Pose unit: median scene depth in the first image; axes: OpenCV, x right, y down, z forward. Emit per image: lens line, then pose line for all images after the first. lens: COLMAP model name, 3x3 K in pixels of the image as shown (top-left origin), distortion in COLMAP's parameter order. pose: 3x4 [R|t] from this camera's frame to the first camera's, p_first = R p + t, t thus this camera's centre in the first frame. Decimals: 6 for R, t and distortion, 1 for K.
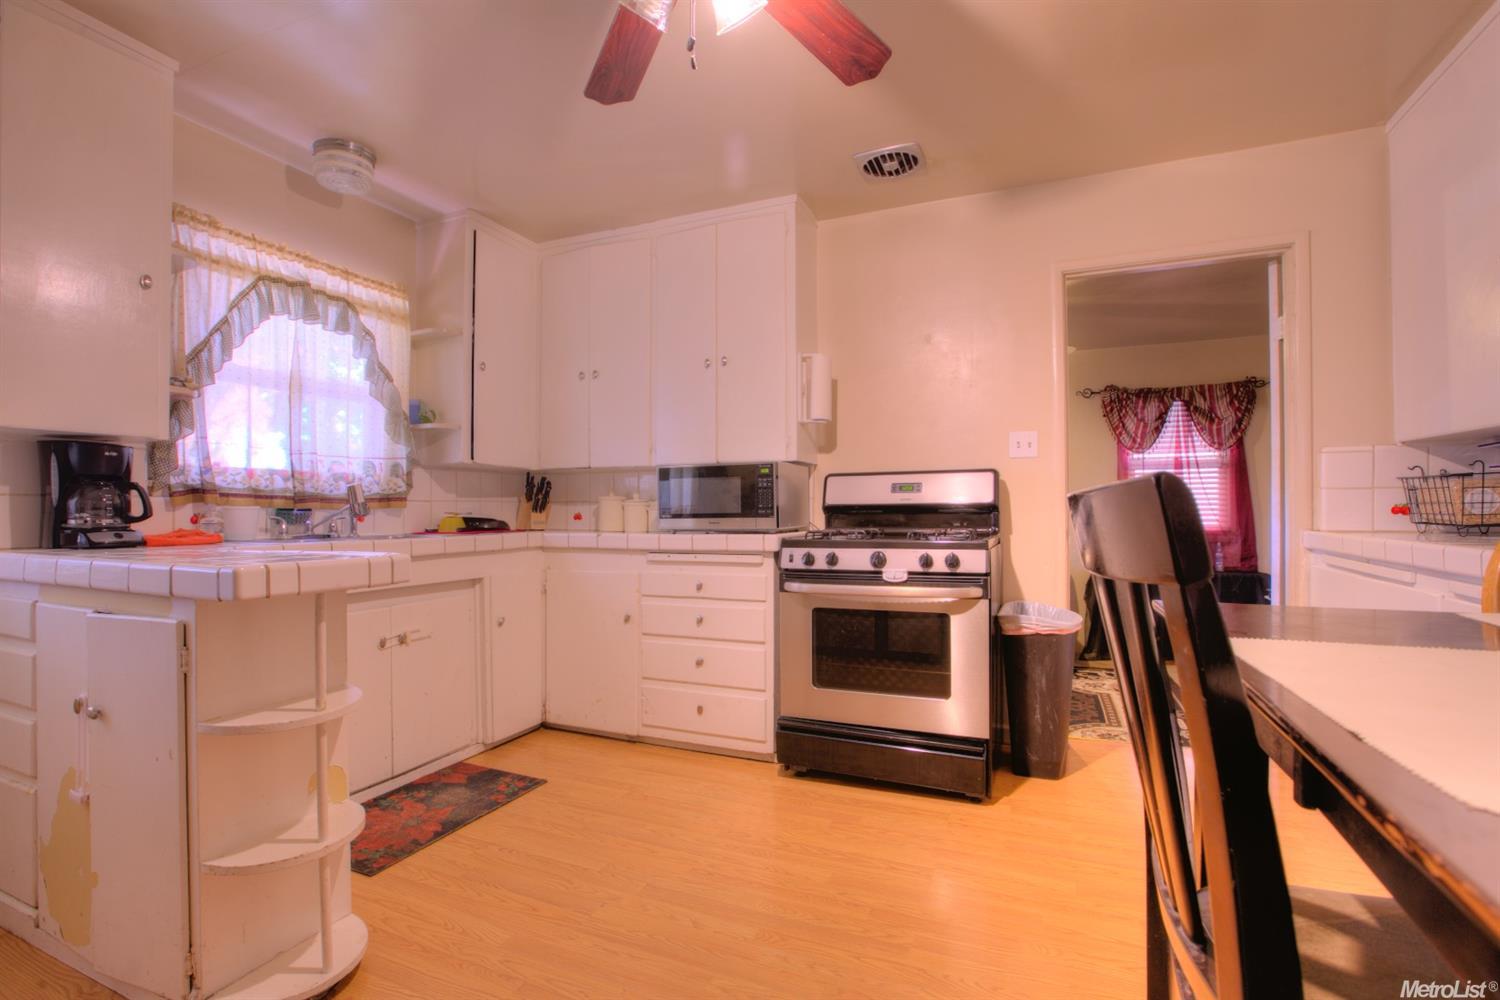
lens RADIAL K [[692.7, 0, 736.3], [0, 692.7, 500.8], [0, 0, 1]] dist [-0.046209, 0.016151]
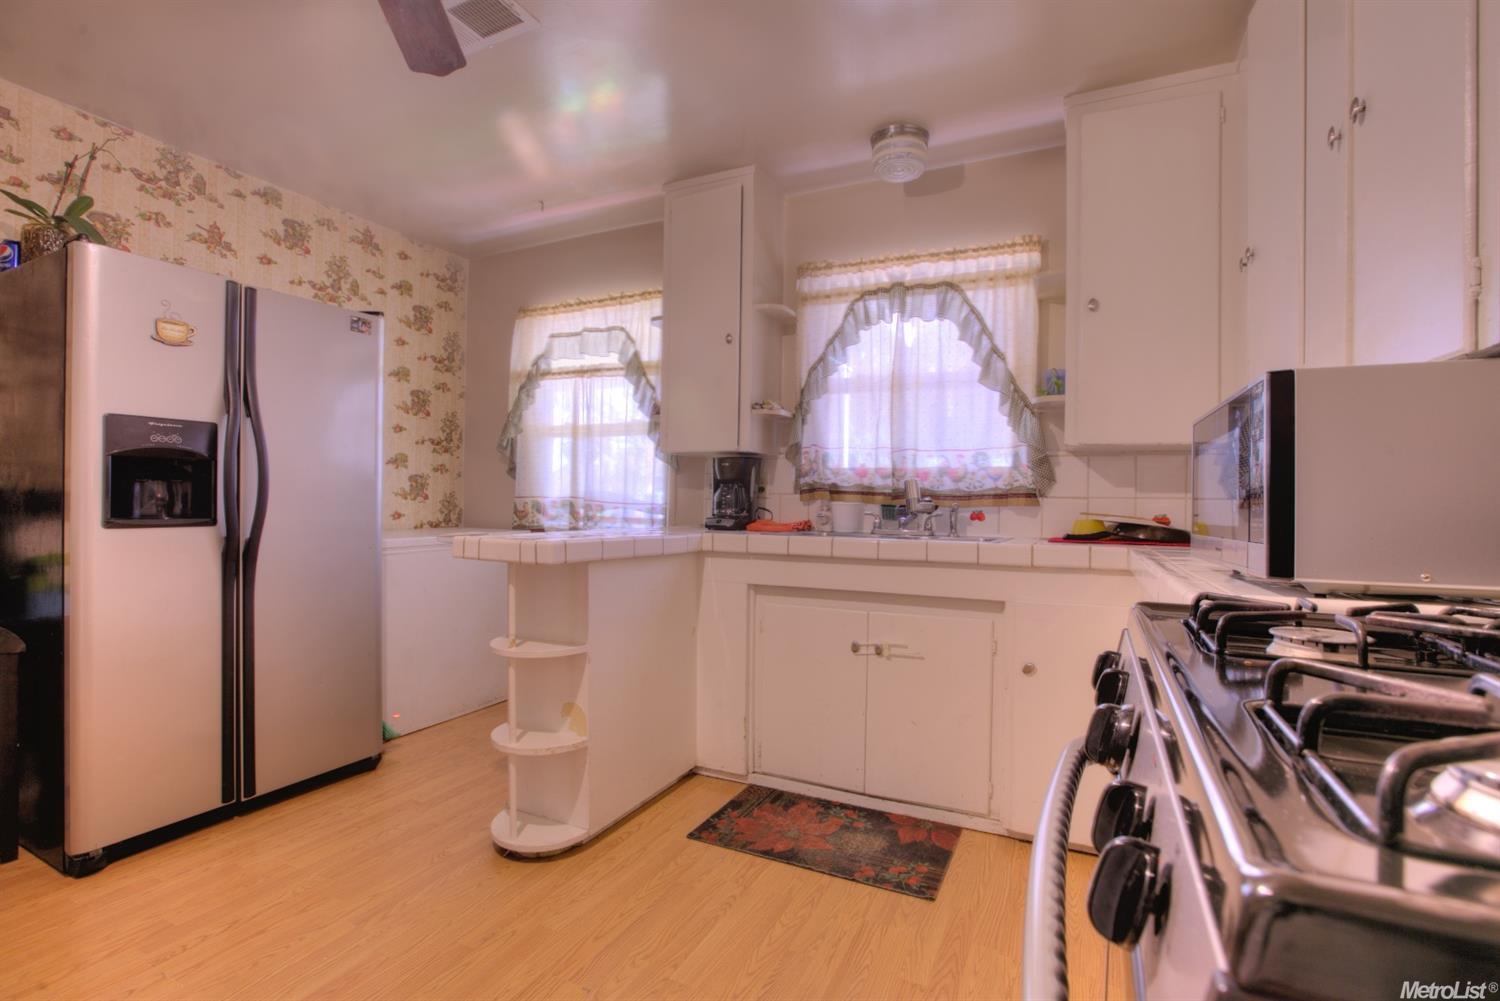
lens RADIAL K [[692.7, 0, 751.3], [0, 692.7, 502.1], [0, 0, 1]] dist [-0.046209, 0.016151]
pose [[-0.033058, 0.004231, -0.999444, 0.378554], [-0.001532, 0.999990, 0.004284, 0.002946], [0.999452, 0.001673, -0.033051, 0.759682]]
